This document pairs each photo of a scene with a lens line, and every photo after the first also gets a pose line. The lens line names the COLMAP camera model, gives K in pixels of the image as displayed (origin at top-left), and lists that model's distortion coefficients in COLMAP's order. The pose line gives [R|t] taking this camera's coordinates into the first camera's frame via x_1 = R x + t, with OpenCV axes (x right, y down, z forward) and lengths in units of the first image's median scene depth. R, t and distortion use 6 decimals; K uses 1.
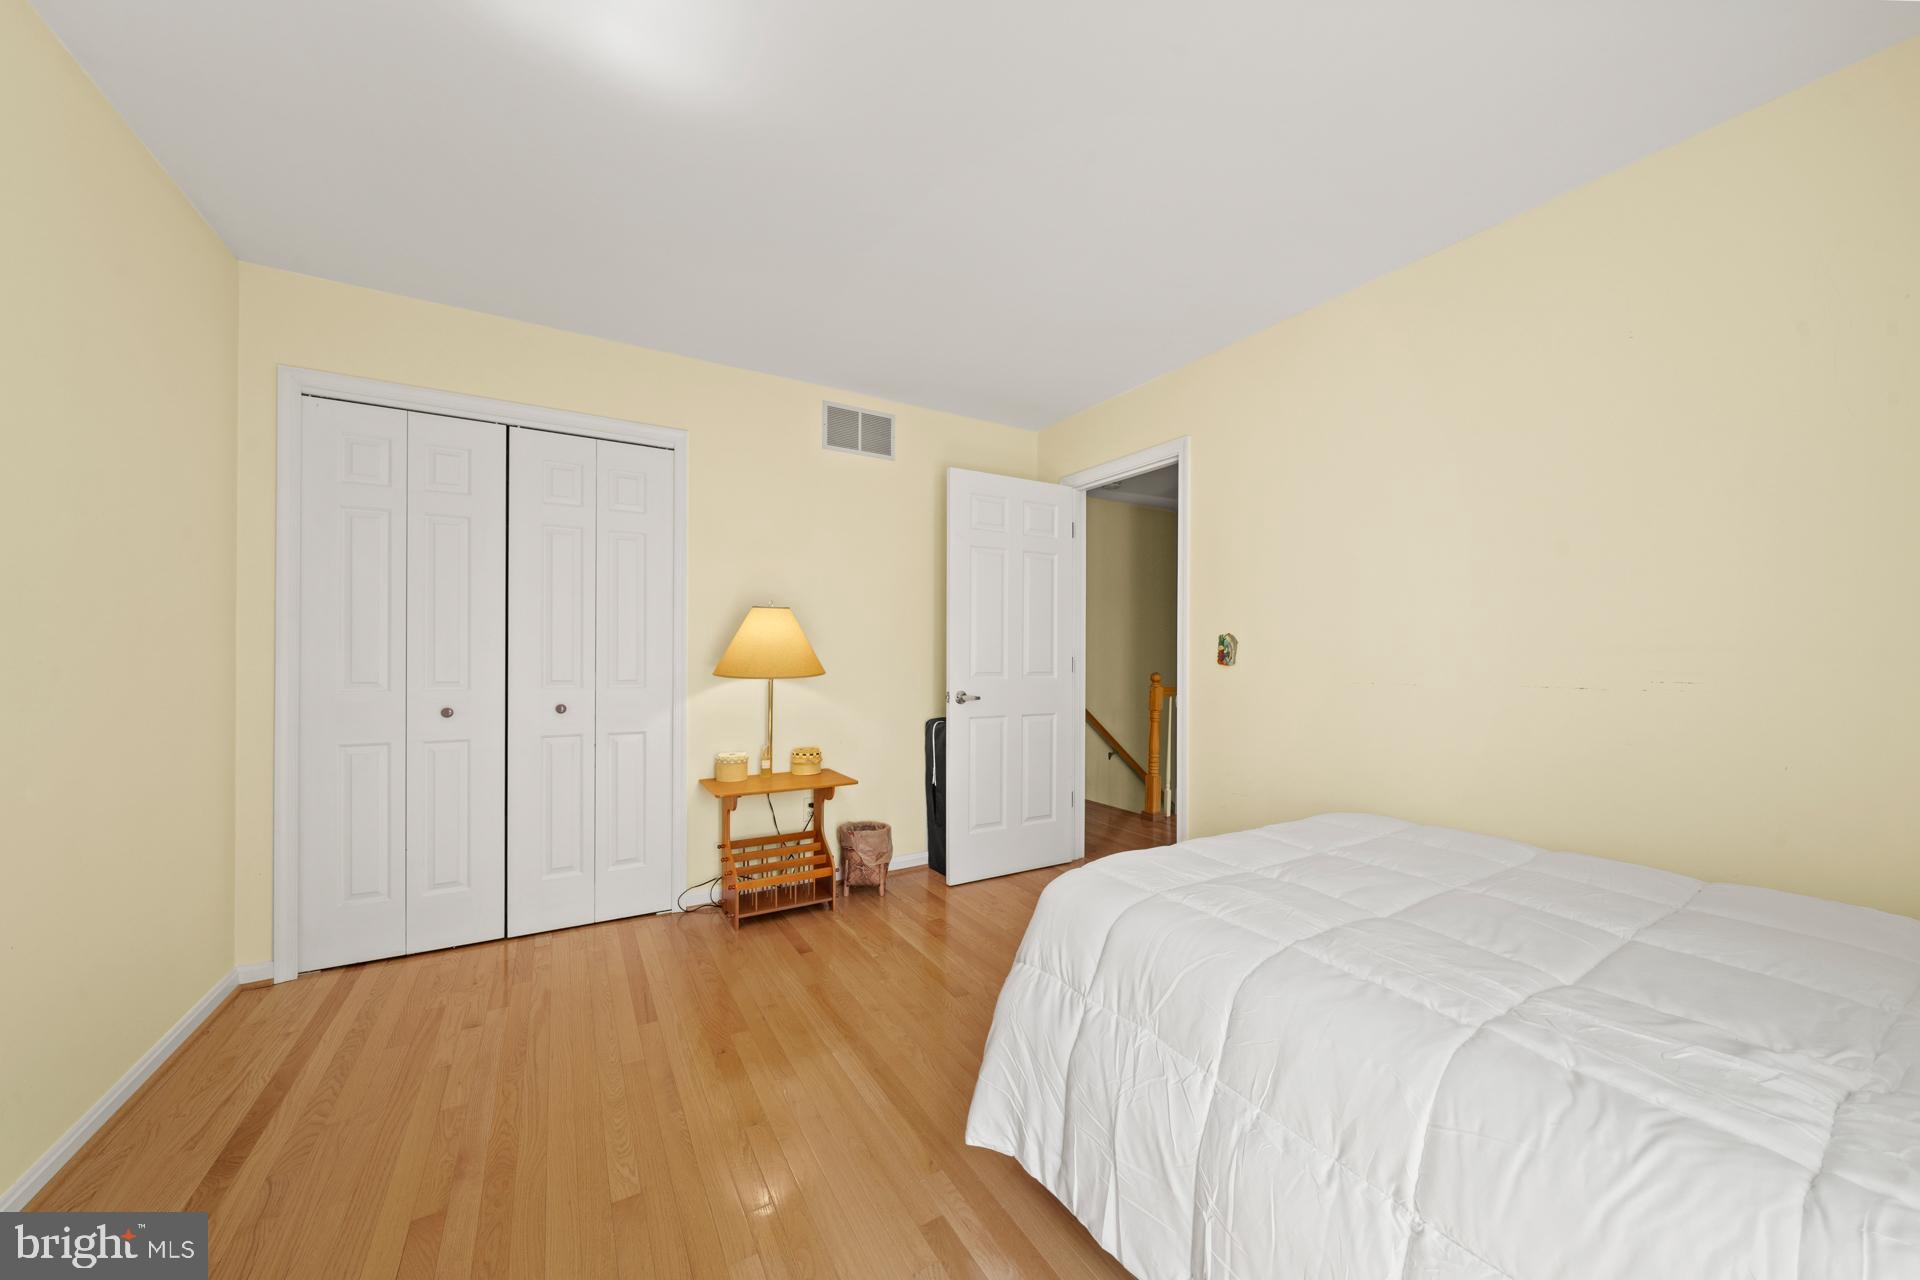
lens RADIAL K [[659.4, 0, 966.0], [0, 659.4, 643.0], [0, 0, 1]] dist [-0.008507, -0.000136]
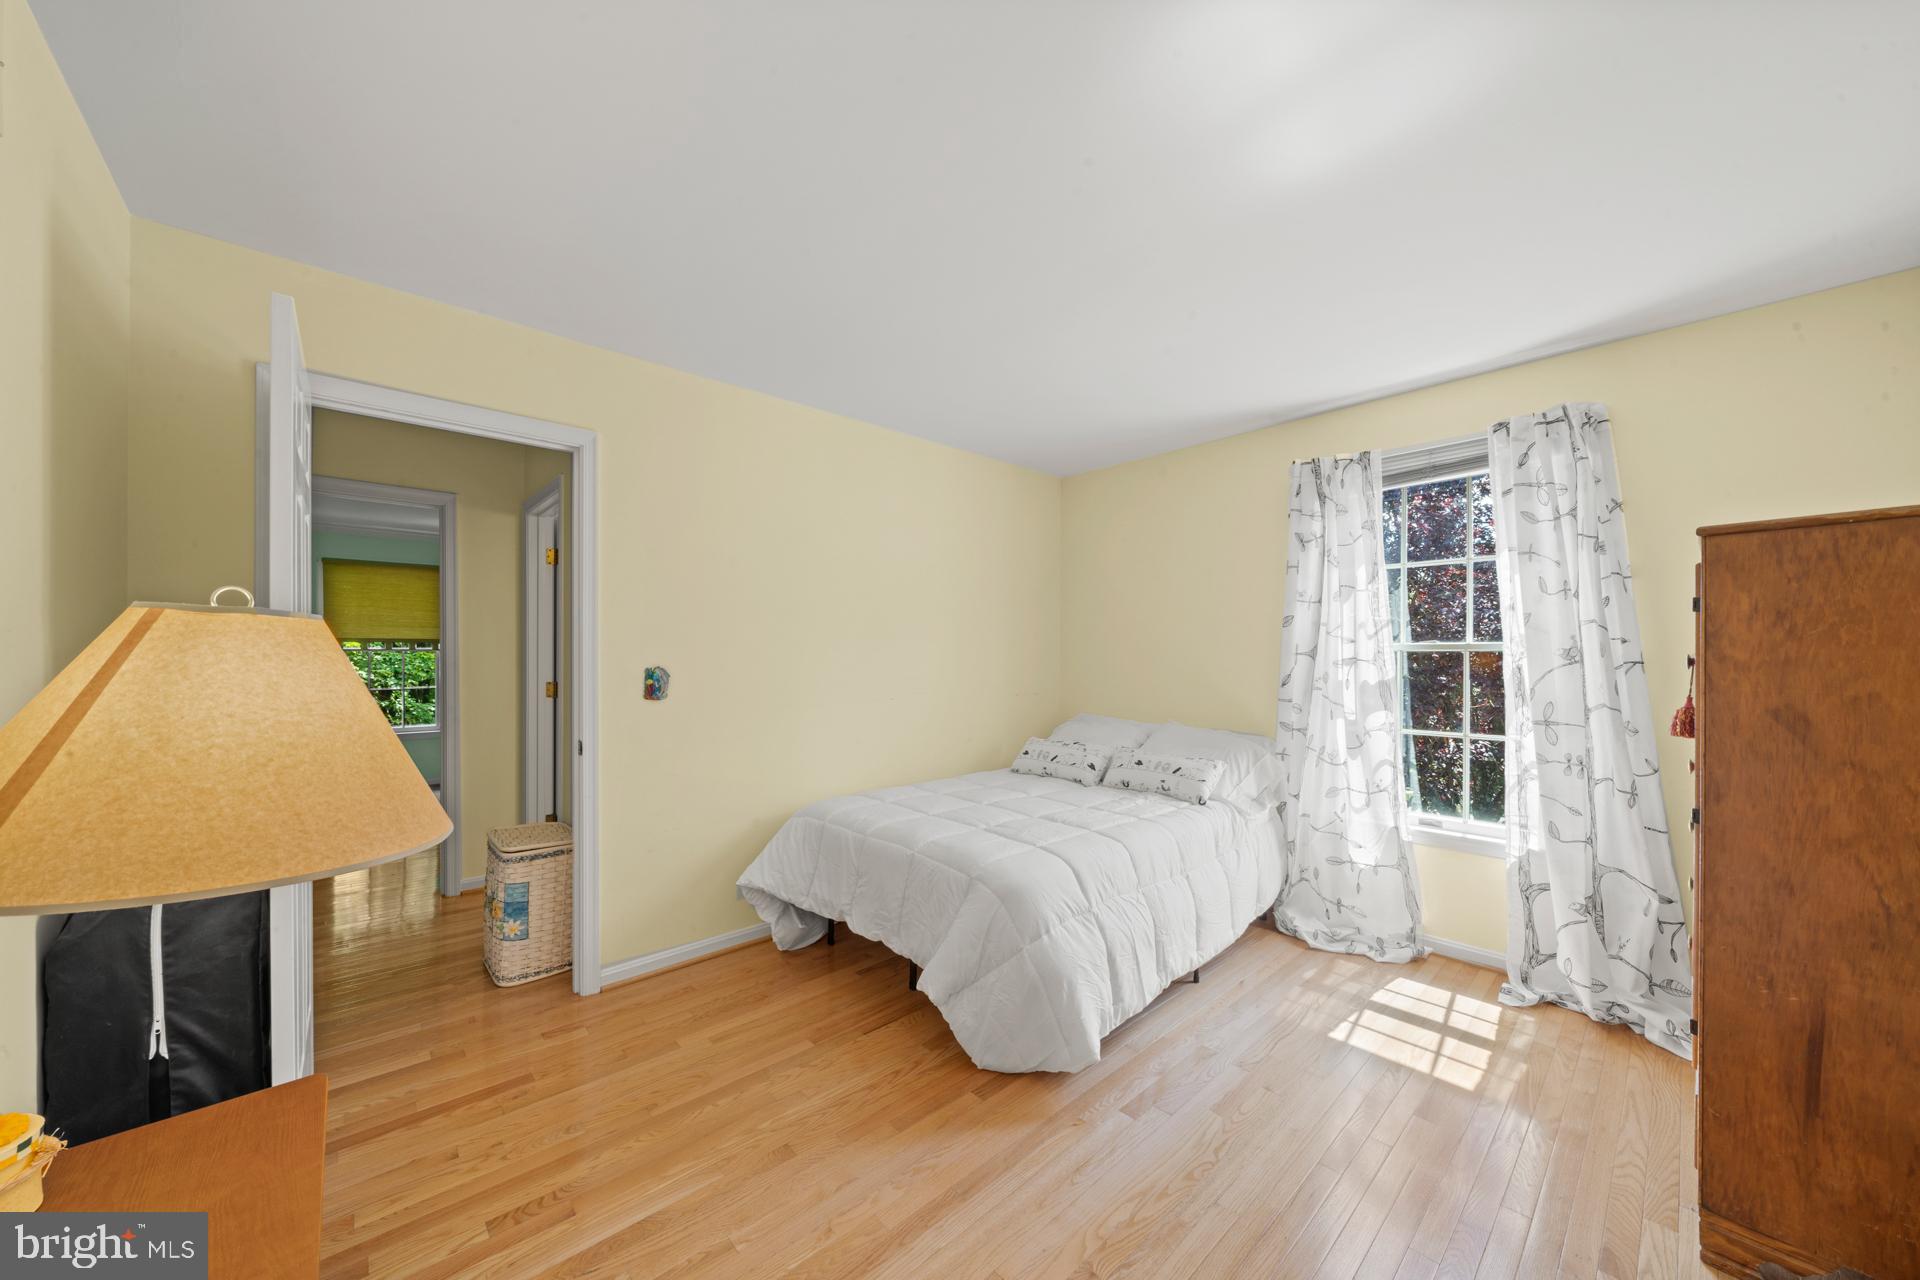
lens RADIAL K [[661.2, 0, 964.6], [0, 661.2, 653.3], [0, 0, 1]] dist [0.000093, -0.000035]
pose [[-0.211291, -0.006527, 0.977402, -0.900324], [-0.013919, 0.999896, 0.003668, -0.061648], [-0.977324, -0.012829, -0.211359, 1.086737]]
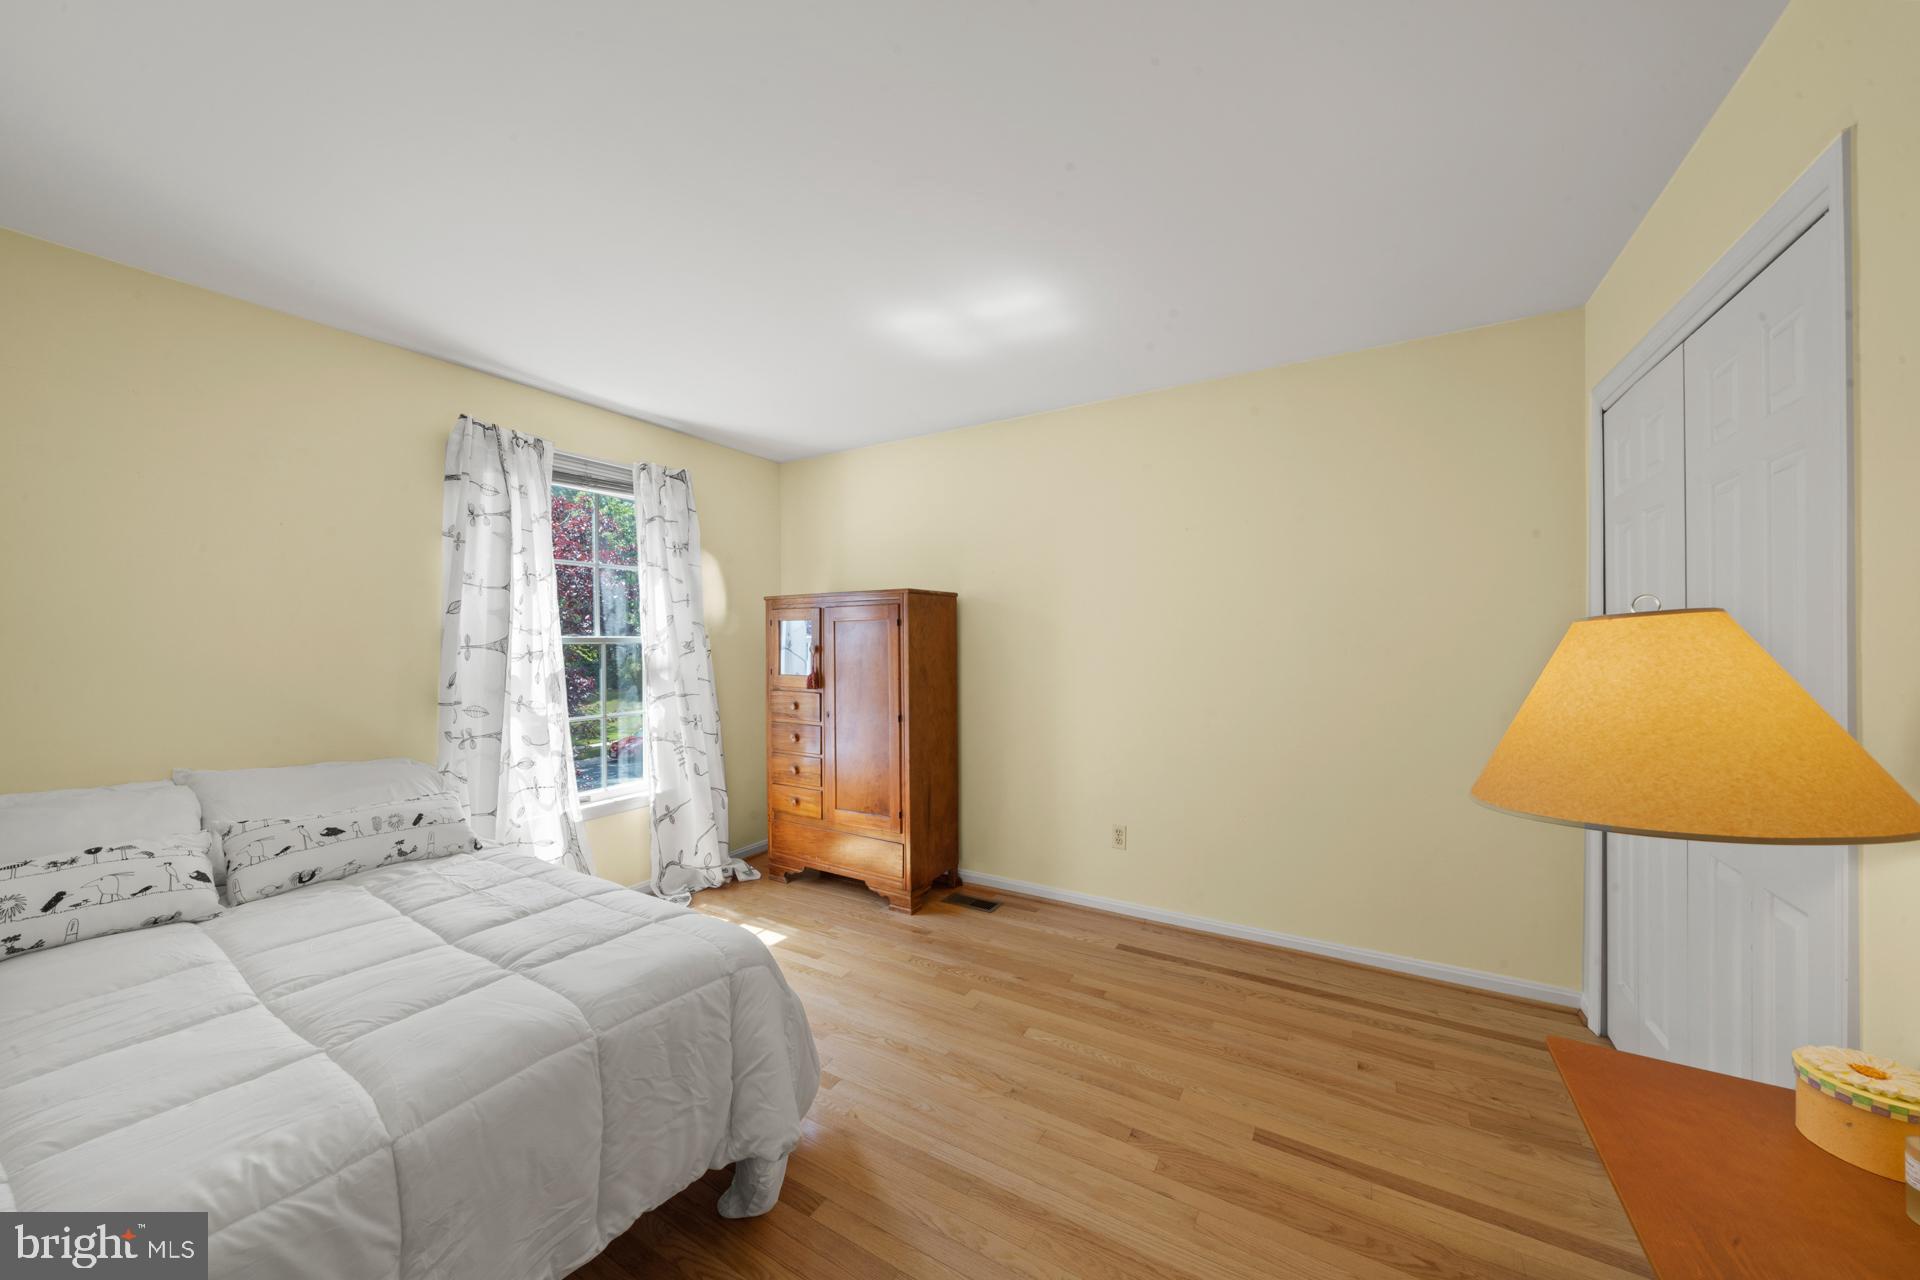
lens RADIAL K [[659.4, 0, 966.0], [0, 659.4, 643.0], [0, 0, 1]] dist [-0.008507, -0.000136]
pose [[-0.875720, -0.004241, -0.482801, 0.267025], [0.002976, 0.999895, -0.014181, -0.051224], [0.482811, -0.013855, -0.875615, 1.615417]]
